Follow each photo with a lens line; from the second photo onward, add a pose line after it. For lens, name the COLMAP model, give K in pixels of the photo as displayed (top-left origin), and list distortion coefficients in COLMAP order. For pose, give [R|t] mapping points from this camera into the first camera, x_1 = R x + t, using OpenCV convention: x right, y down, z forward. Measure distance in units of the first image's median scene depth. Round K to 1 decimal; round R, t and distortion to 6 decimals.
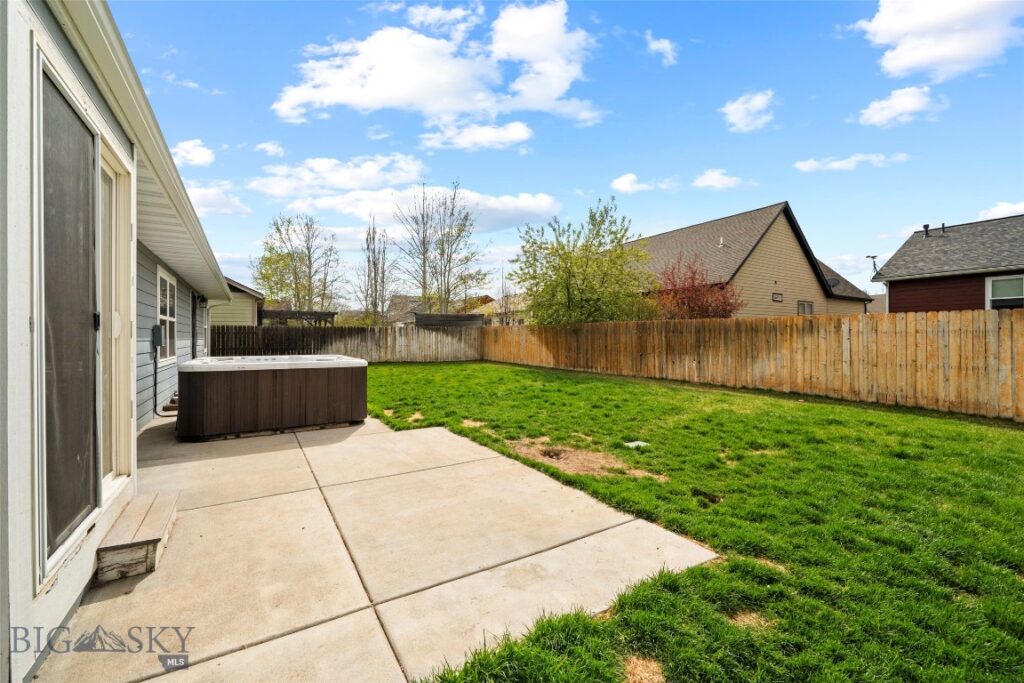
lens RADIAL K [[417.7, 0, 505.7], [0, 417.7, 333.0], [0, 0, 1]] dist [-0.000909, -0.000481]
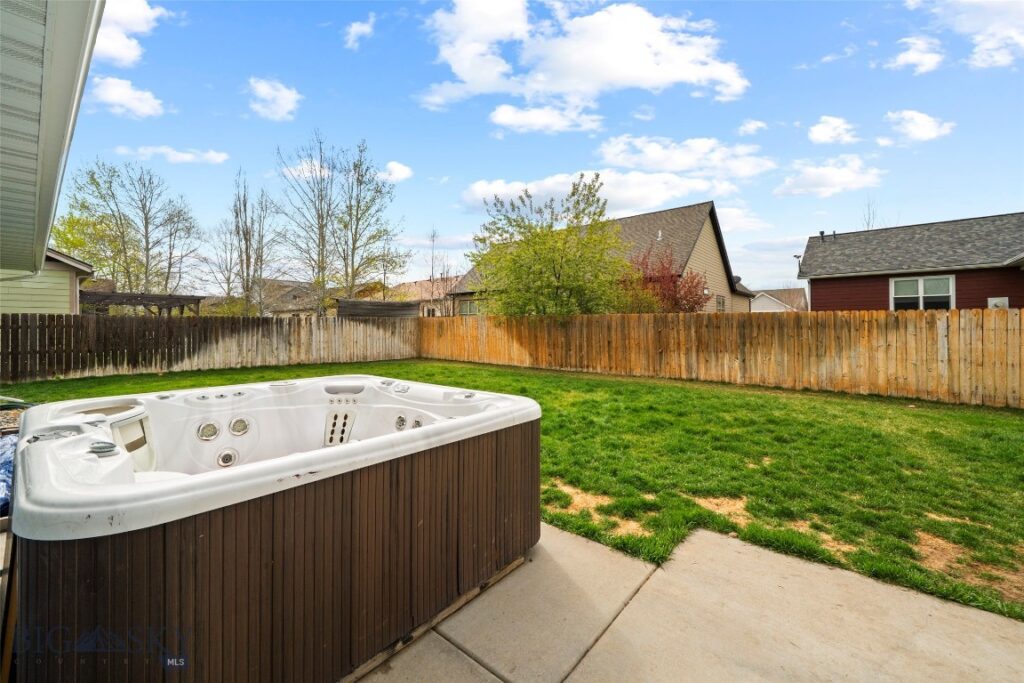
lens RADIAL K [[417.7, 0, 519.8], [0, 417.7, 321.9], [0, 0, 1]] dist [-0.000909, -0.000481]
pose [[0.949795, 0.002936, 0.312858, -0.101225], [-0.002112, 0.999993, -0.002972, -0.003493], [-0.312865, 0.002162, 0.949795, 0.118541]]
